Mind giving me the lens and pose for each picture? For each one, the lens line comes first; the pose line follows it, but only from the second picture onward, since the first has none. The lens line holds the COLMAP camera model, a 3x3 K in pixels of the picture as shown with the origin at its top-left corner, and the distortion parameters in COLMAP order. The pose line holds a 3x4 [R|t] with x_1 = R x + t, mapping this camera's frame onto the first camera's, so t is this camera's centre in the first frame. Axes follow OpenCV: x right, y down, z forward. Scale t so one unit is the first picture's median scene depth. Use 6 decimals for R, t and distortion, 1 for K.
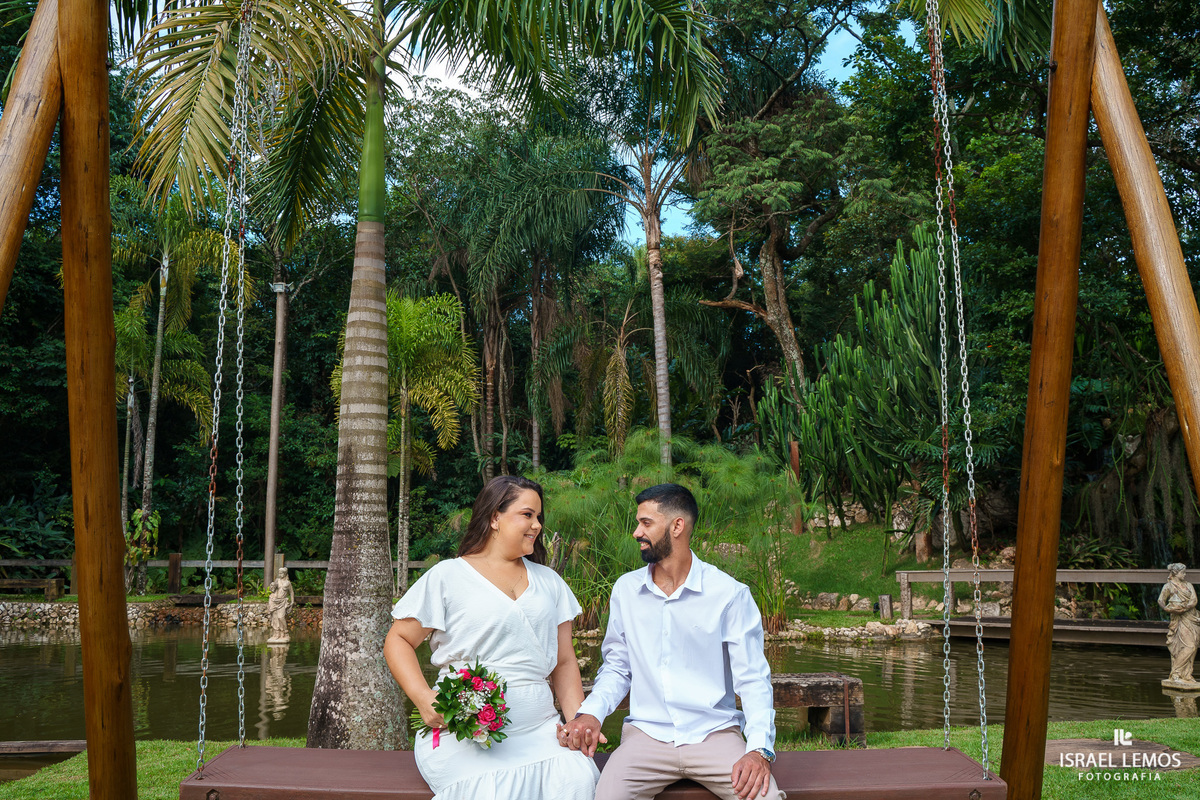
lens RADIAL K [[988.1, 0, 600.0], [0, 988.1, 400.0], [0, 0, 1]] dist [-0.120383, 0.106318]
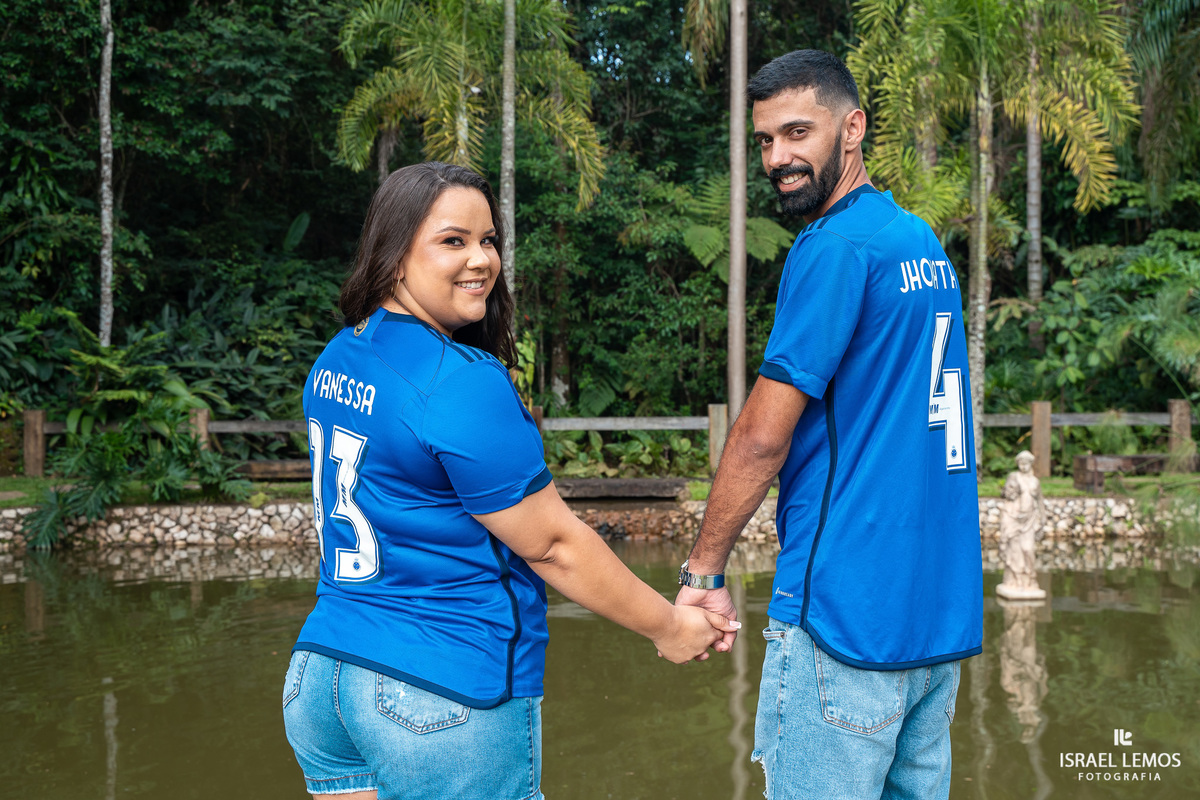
lens RADIAL K [[1510.0, 0, 600.0], [0, 1510.0, 400.0], [0, 0, 1]] dist [0.041843, 0.028464]
pose [[0.997949, -0.002126, -0.063982, -0.357244], [0.013407, 0.984224, 0.176417, 0.001771], [0.062597, -0.176913, 0.982234, 0.152876]]
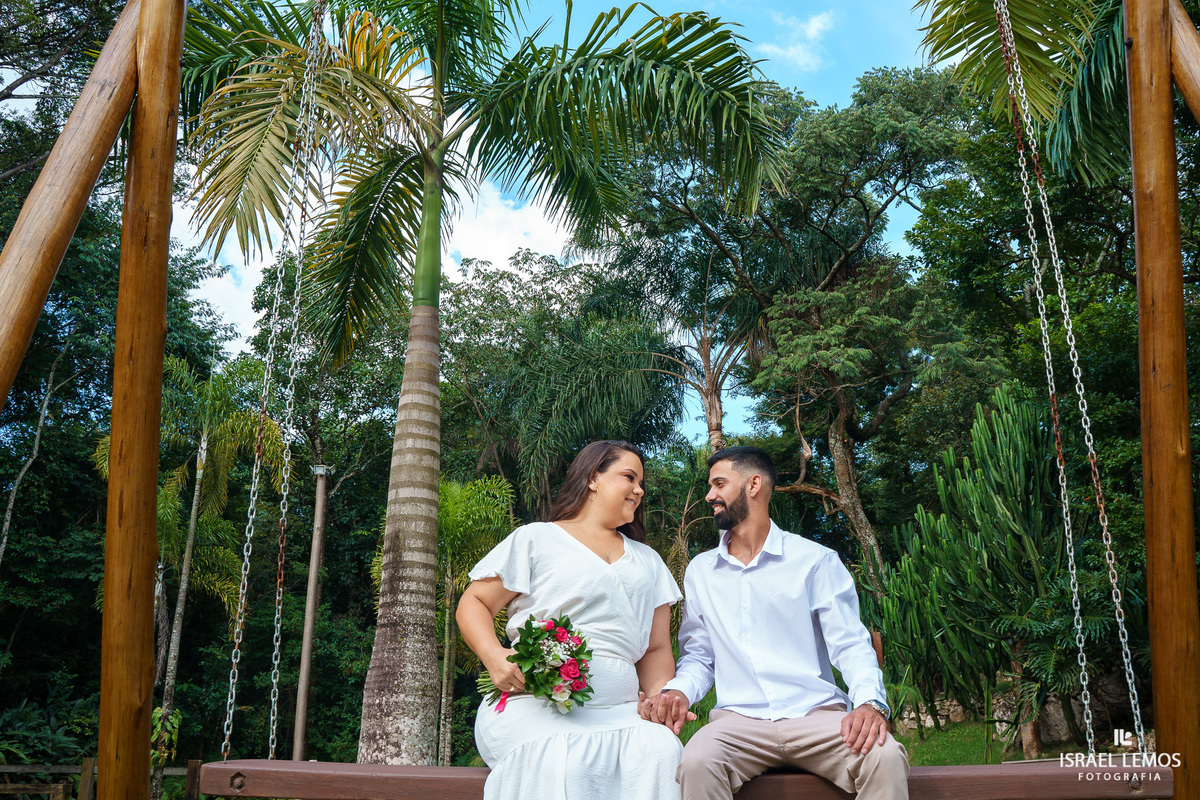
lens RADIAL K [[1057.1, 0, 600.0], [0, 1057.1, 400.0], [0, 0, 1]] dist [-0.118436, 0.098895]
pose [[0.998507, -0.017464, -0.051754, -0.002910], [0.006159, 0.977467, -0.210999, 0.035689], [0.054273, 0.210365, 0.976115, 0.004482]]
